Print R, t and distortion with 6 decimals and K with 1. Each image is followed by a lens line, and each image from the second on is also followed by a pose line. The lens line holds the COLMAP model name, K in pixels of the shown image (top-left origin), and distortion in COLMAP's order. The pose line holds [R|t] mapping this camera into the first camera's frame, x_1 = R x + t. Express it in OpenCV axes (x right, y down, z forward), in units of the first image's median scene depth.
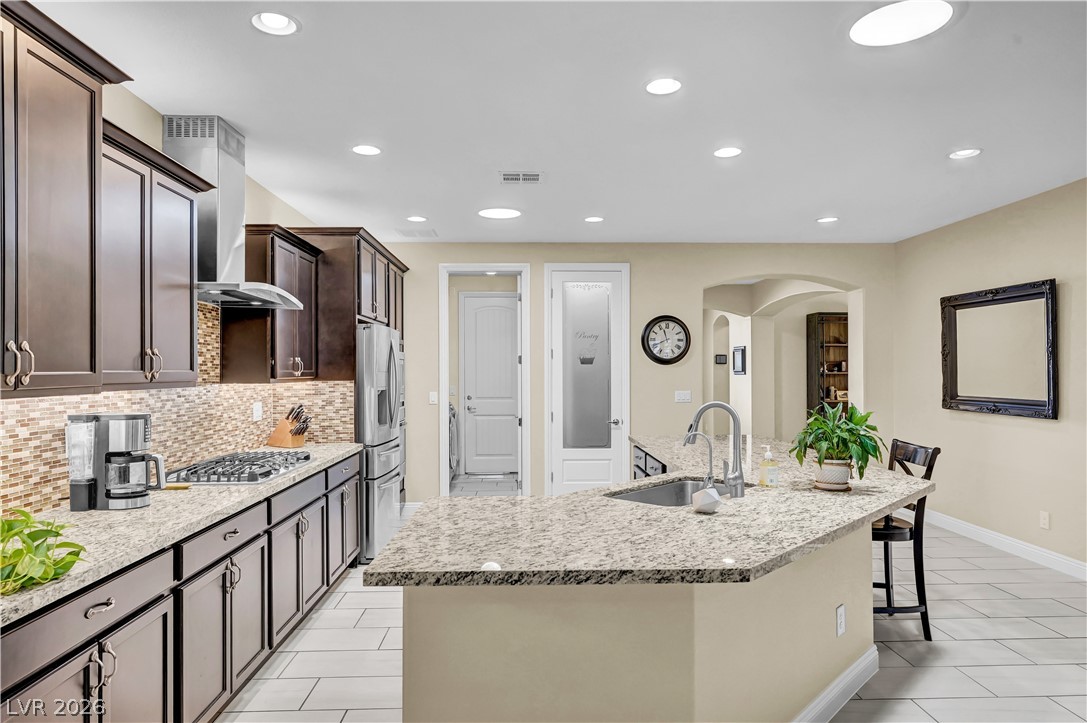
lens RADIAL K [[663.0, 0, 551.0], [0, 663.0, 374.0], [0, 0, 1]] dist [0.001851, -0.000637]
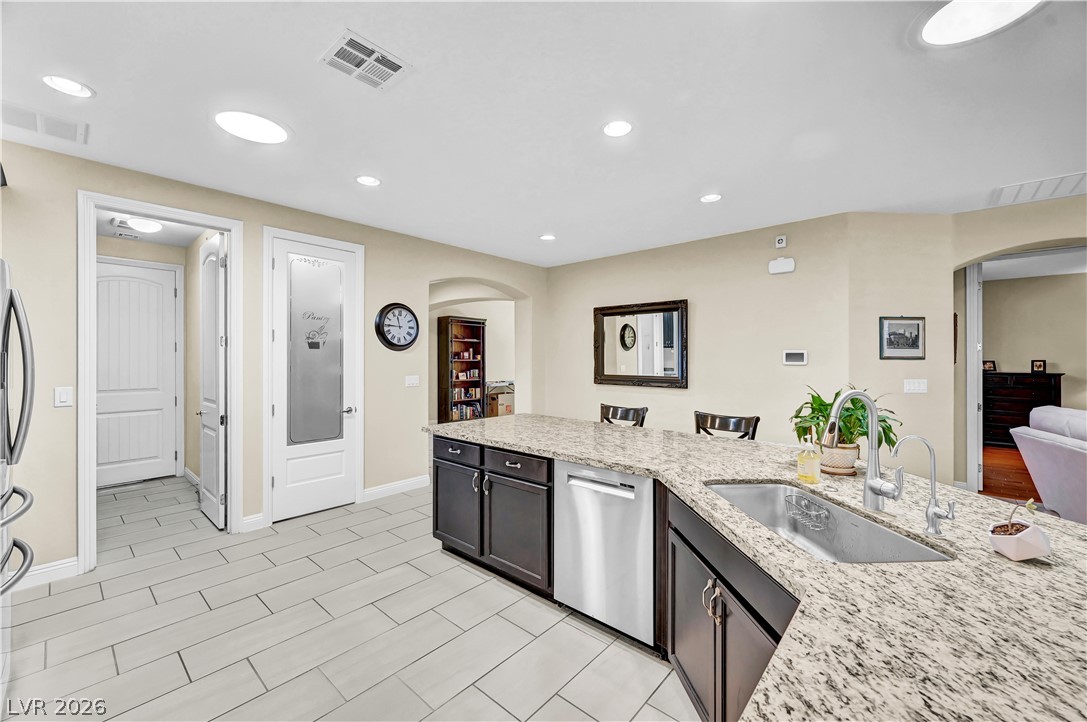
lens RADIAL K [[430.2, 0, 541.4], [0, 430.2, 360.8], [0, 0, 1]] dist [-0.000861, 0.000008]
pose [[0.699960, 0.001119, 0.714181, -0.158783], [0.000473, 0.999998, -0.002031, 0.003128], [-0.714182, 0.001759, 0.699958, 0.396243]]
